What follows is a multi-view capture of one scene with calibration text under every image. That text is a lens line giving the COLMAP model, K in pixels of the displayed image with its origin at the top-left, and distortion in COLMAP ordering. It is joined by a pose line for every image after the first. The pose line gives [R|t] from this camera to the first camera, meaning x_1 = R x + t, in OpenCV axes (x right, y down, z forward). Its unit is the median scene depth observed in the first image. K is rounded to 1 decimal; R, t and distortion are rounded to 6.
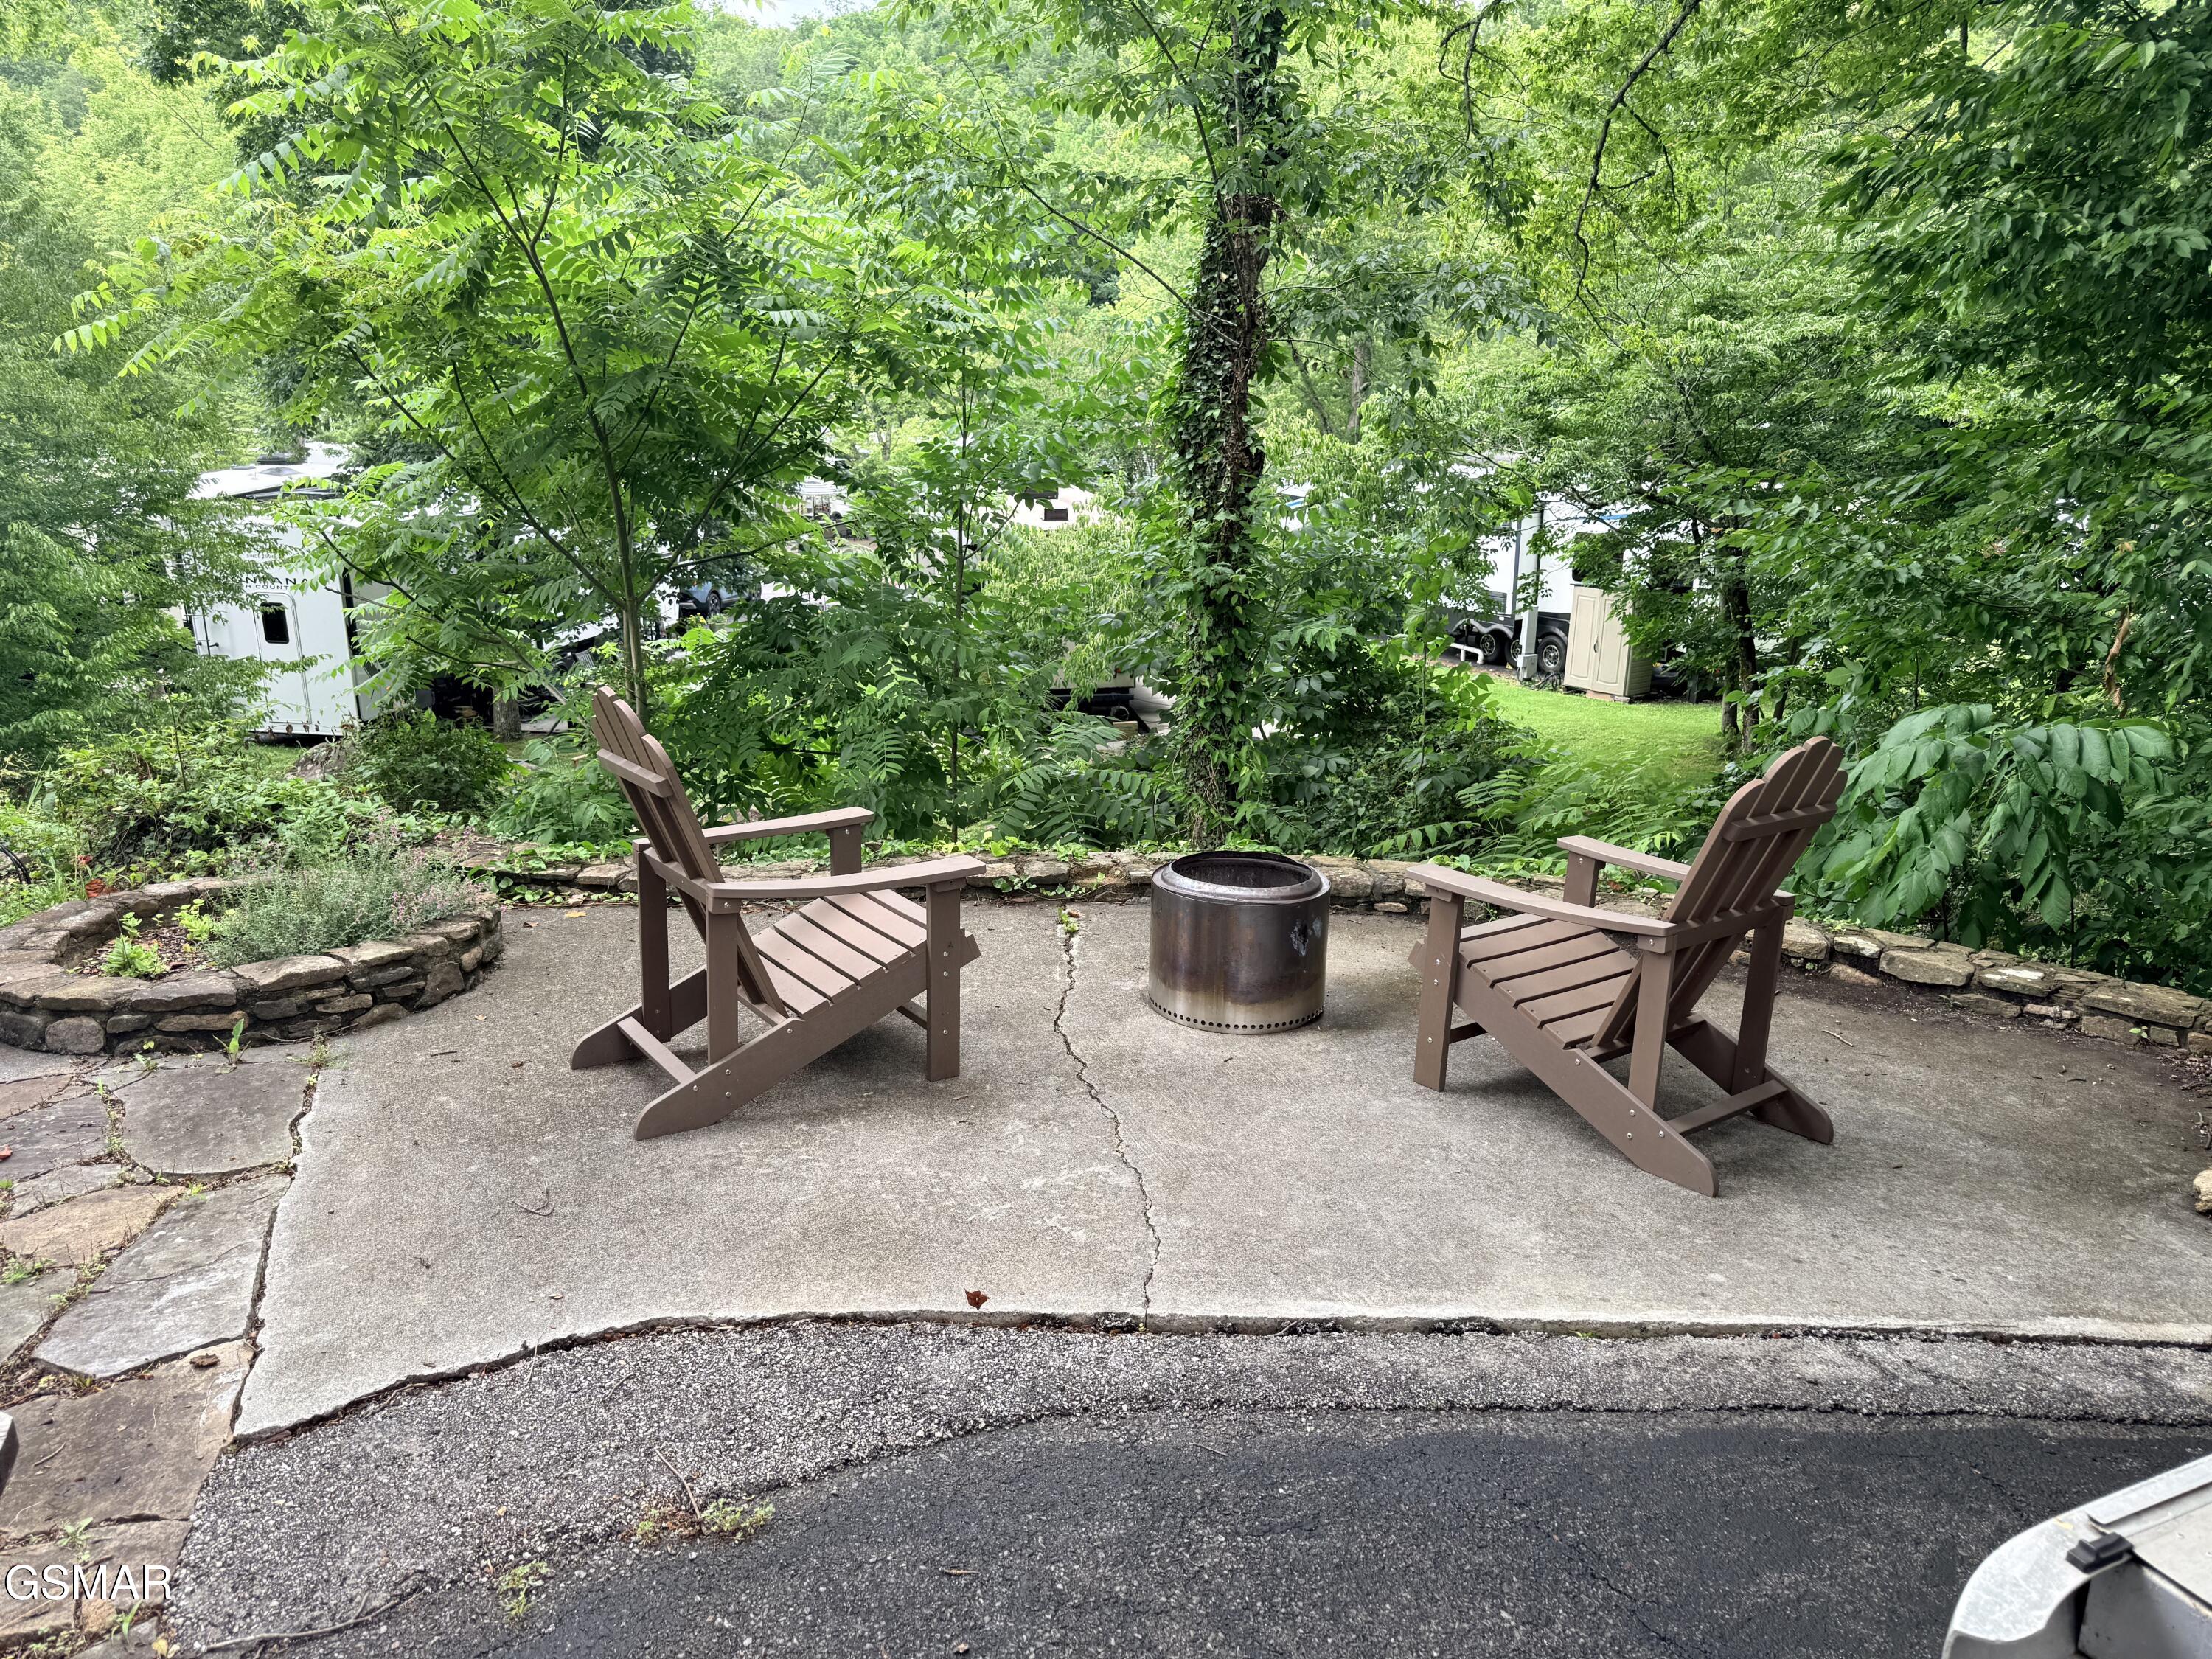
lens RADIAL K [[1566.7, 0, 1115.5], [0, 1566.7, 836.3], [0, 0, 1]] dist [0.076941, -0.104928]
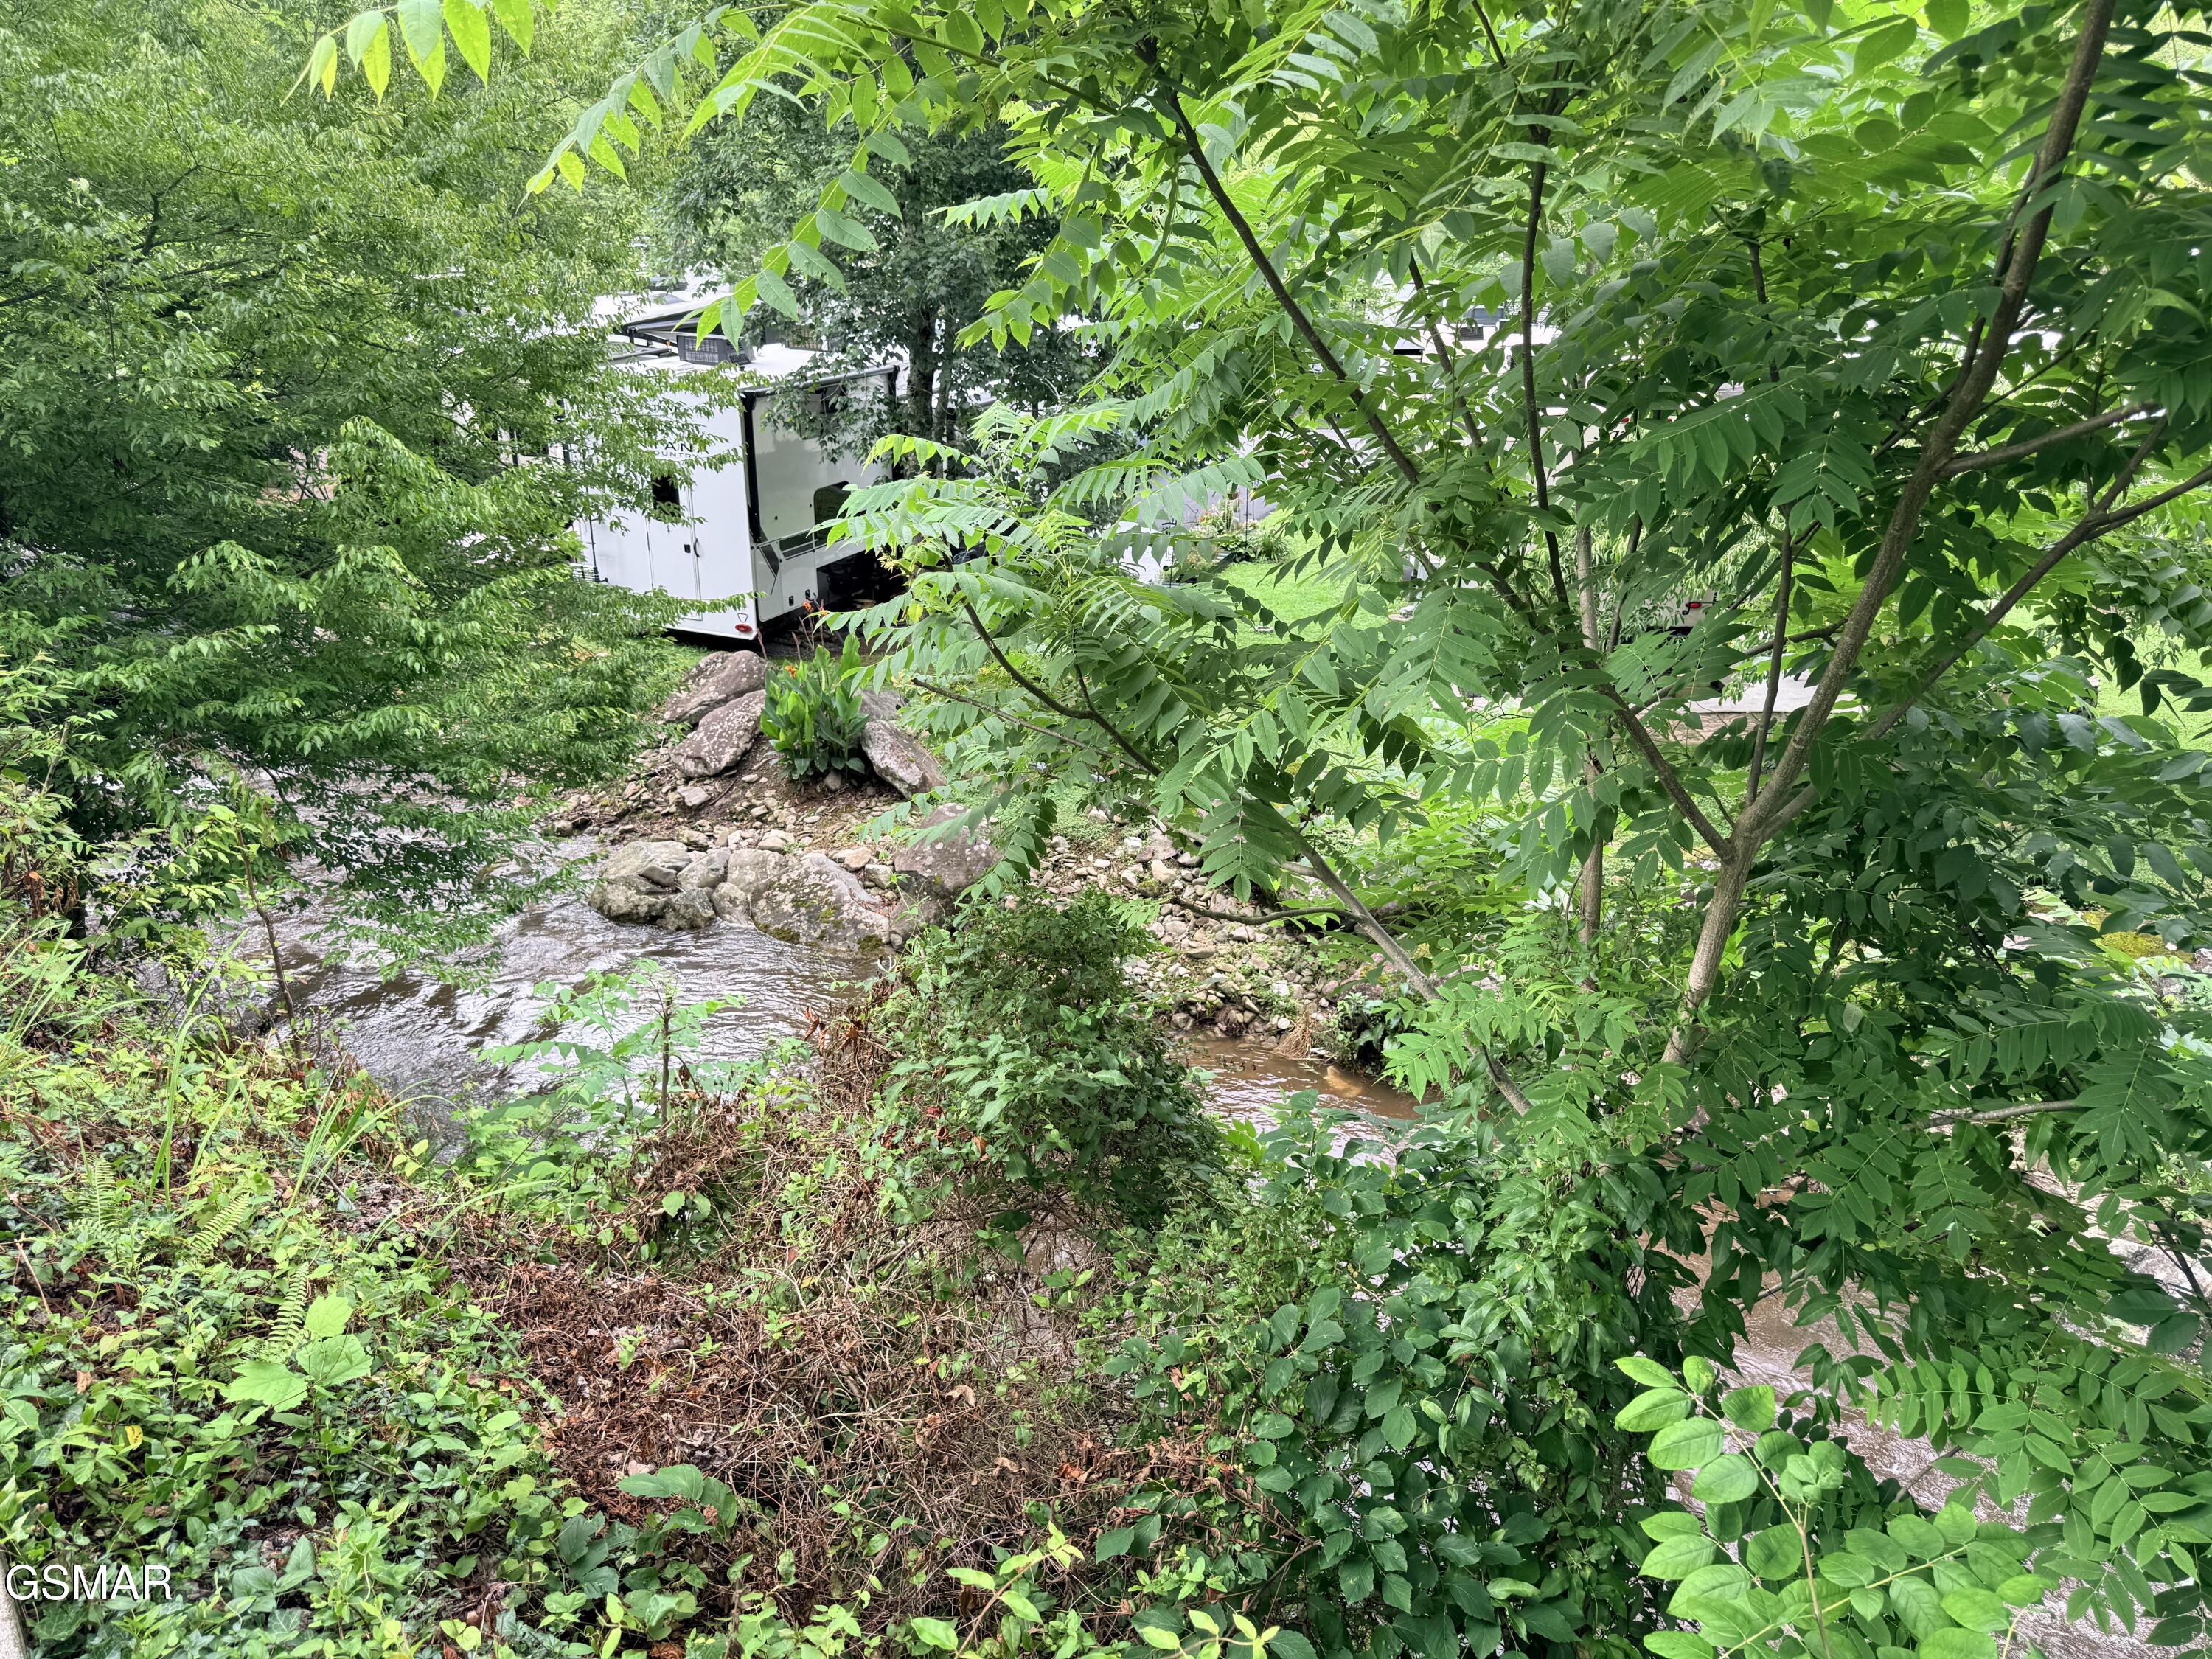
lens RADIAL K [[1587.1, 0, 1106.0], [0, 1587.1, 829.5], [0, 0, 1]] dist [0.002823, -0.001315]
pose [[0.978938, 0.095731, -0.180322, -0.241353], [-0.078779, 0.991969, 0.098950, -0.110602], [0.188346, -0.082660, 0.978618, 0.379789]]
